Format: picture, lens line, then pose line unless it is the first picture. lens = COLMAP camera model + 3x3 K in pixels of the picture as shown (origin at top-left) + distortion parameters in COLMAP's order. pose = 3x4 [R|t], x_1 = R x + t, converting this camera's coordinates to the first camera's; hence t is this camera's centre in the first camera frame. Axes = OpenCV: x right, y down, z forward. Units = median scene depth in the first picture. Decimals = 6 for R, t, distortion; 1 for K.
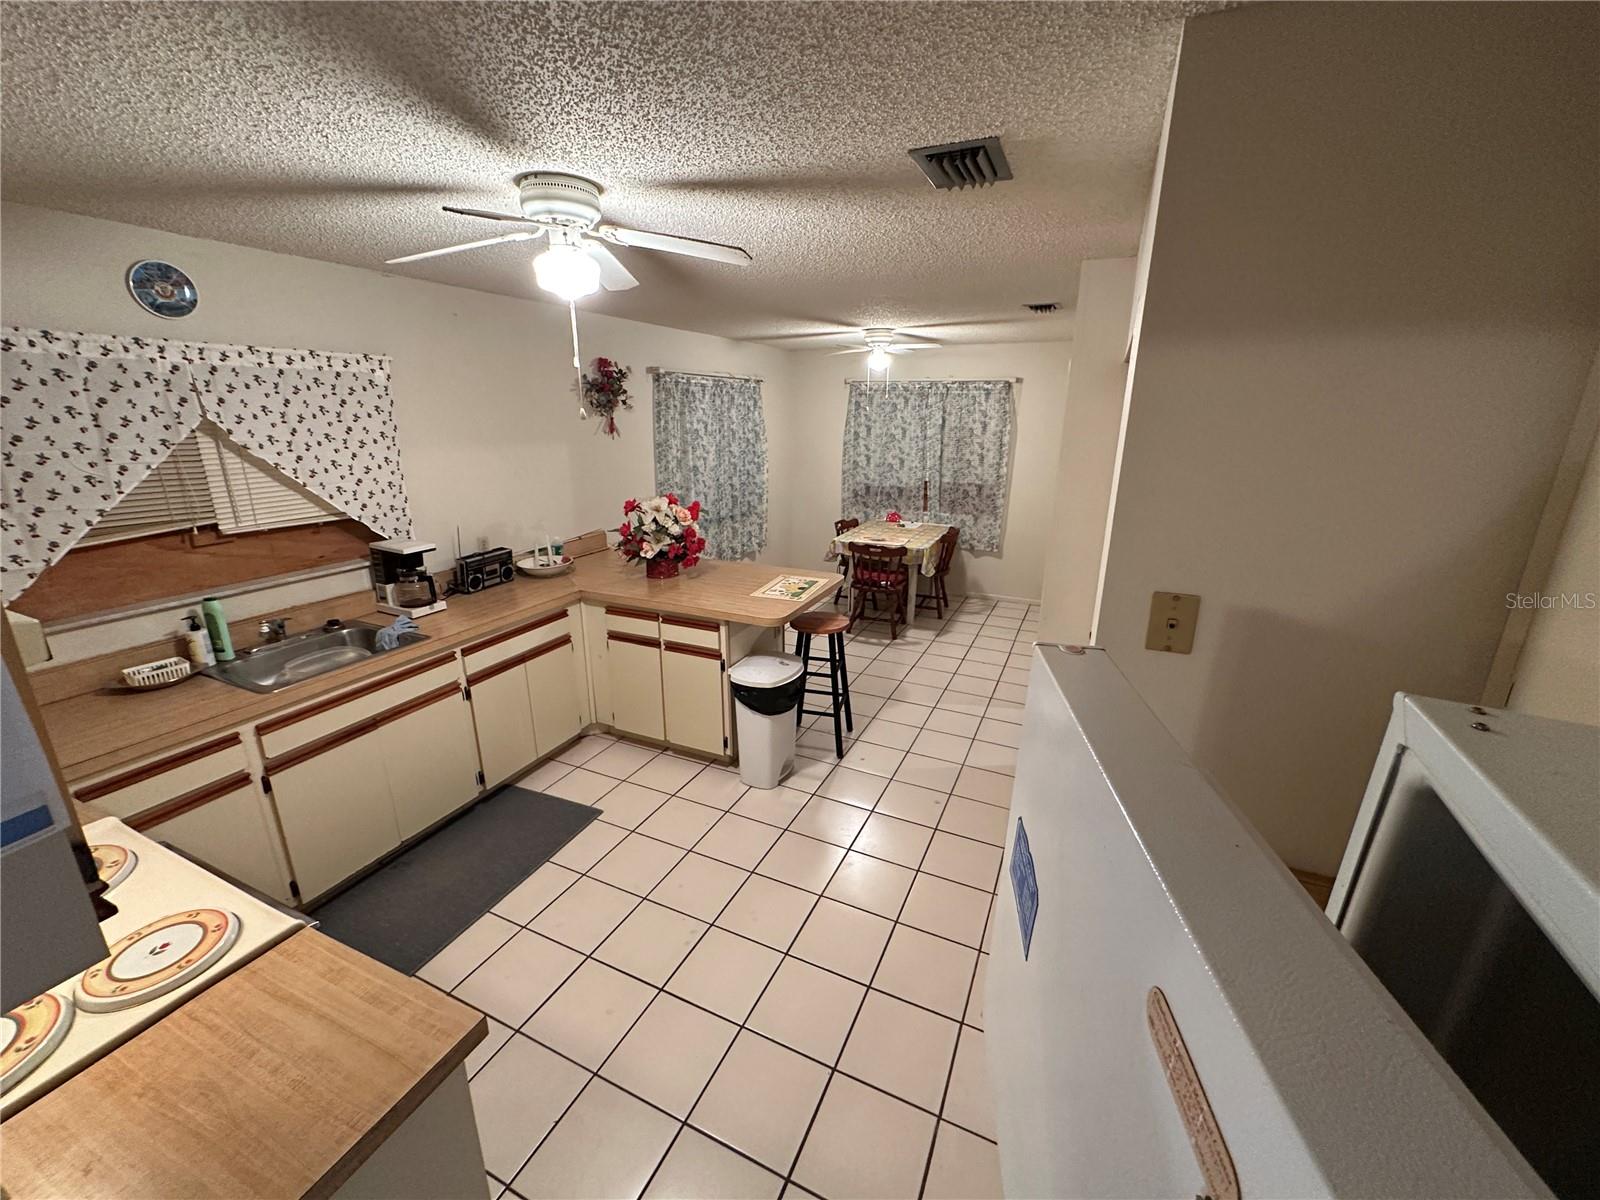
lens RADIAL K [[637.3, 0, 797.9], [0, 637.3, 601.8], [0, 0, 1]] dist [0.002369, 0.000016]
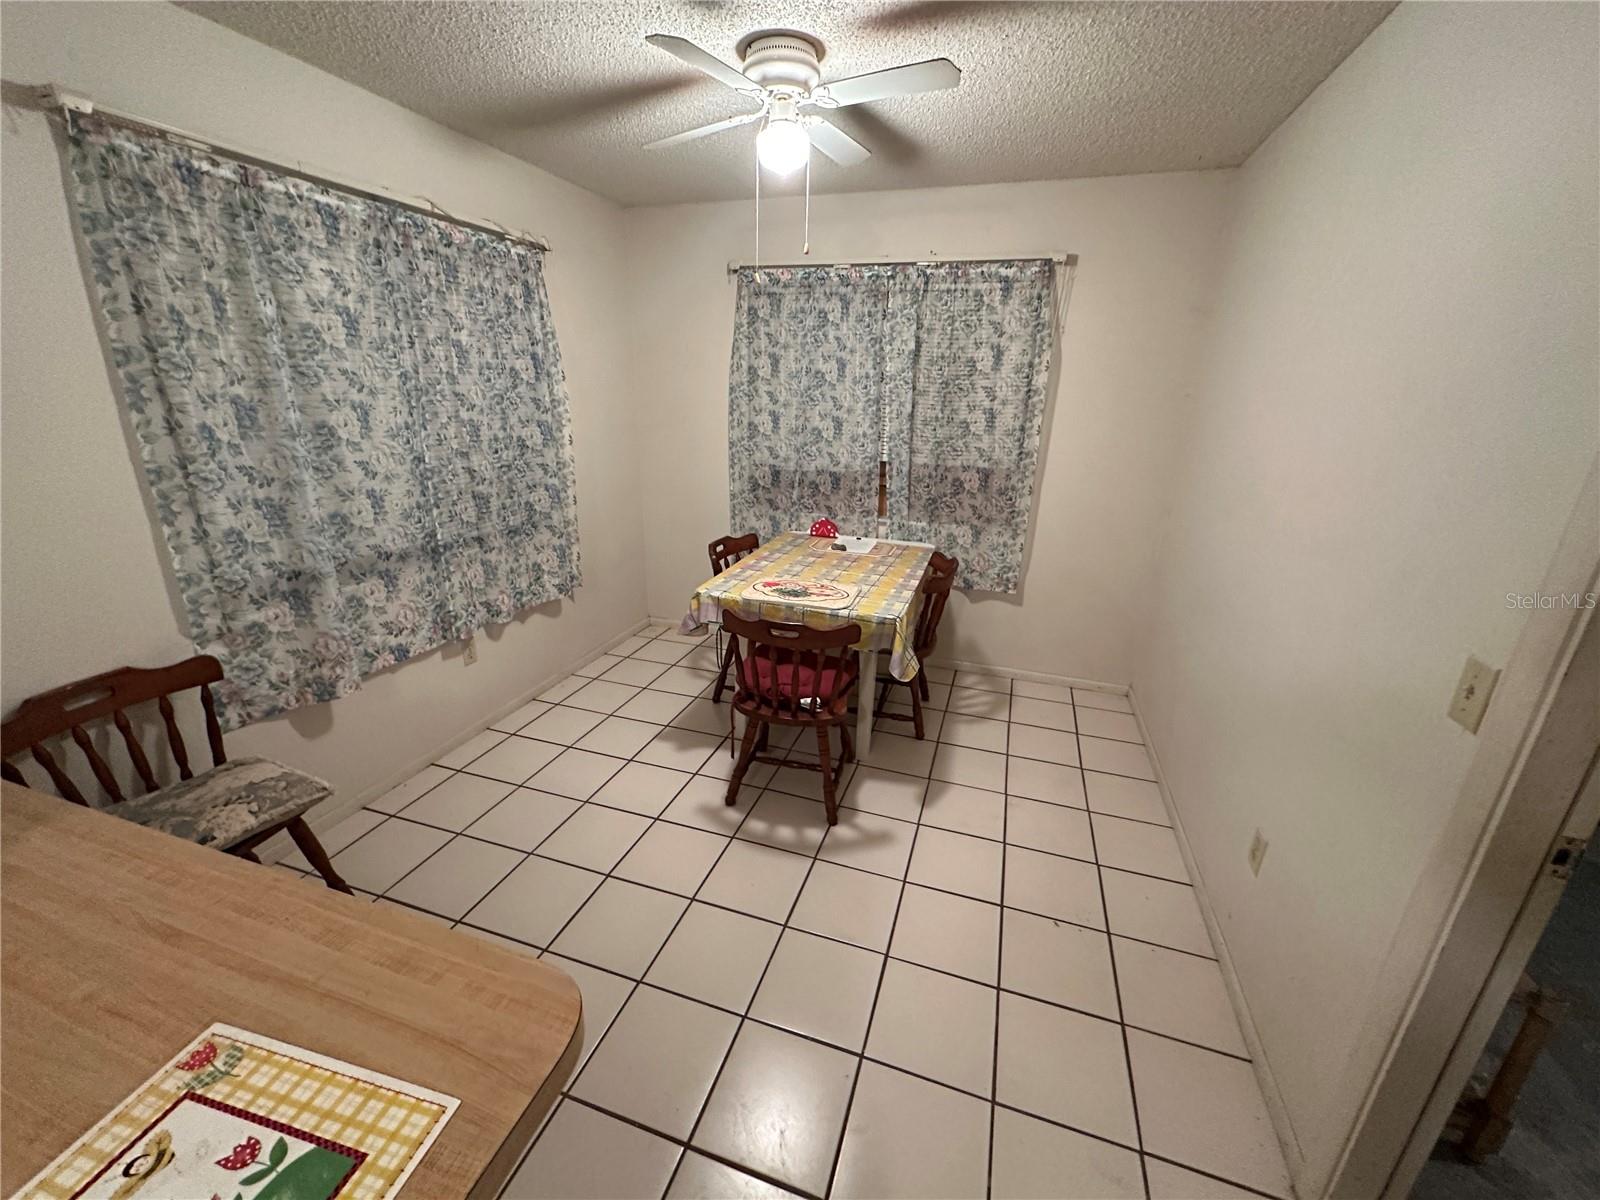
lens RADIAL K [[637.3, 0, 796.8], [0, 637.3, 600.0], [0, 0, 1]] dist [0.002369, 0.000016]
pose [[0.993719, -0.021347, 0.109848, 0.071178], [0.017325, 0.999149, 0.037435, -0.099511], [-0.110554, -0.035297, 0.993243, 0.497001]]
